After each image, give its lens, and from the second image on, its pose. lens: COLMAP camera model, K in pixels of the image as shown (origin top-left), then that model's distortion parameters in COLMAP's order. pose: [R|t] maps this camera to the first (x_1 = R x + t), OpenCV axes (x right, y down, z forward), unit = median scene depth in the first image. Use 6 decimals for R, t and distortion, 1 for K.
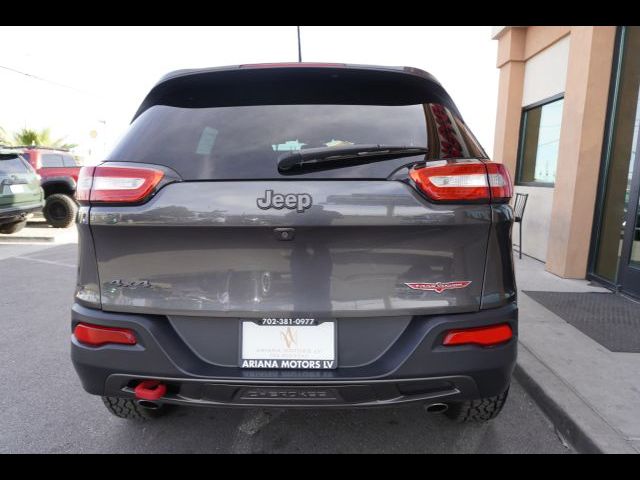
lens RADIAL K [[434.6, 0, 320.0], [0, 434.6, 240.0], [0, 0, 1]] dist [-0.074557, 0.047910]
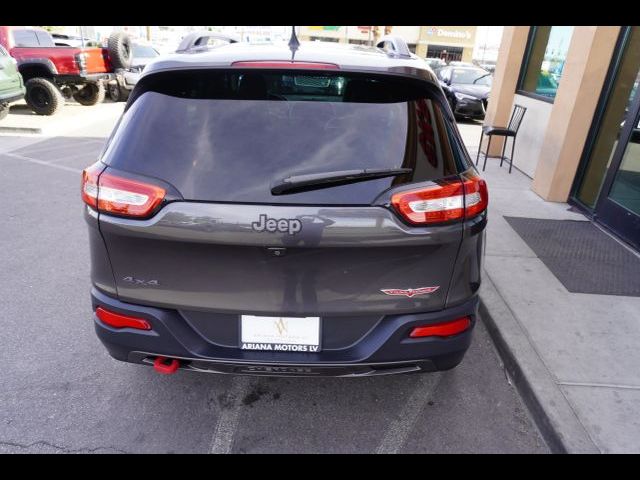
lens RADIAL K [[434.6, 0, 320.0], [0, 434.6, 240.0], [0, 0, 1]] dist [-0.074557, 0.047910]
pose [[0.999577, 0.022244, 0.018738, 0.007241], [-0.026676, 0.957888, 0.285899, -0.340916], [-0.011590, -0.286278, 0.958076, -0.067957]]
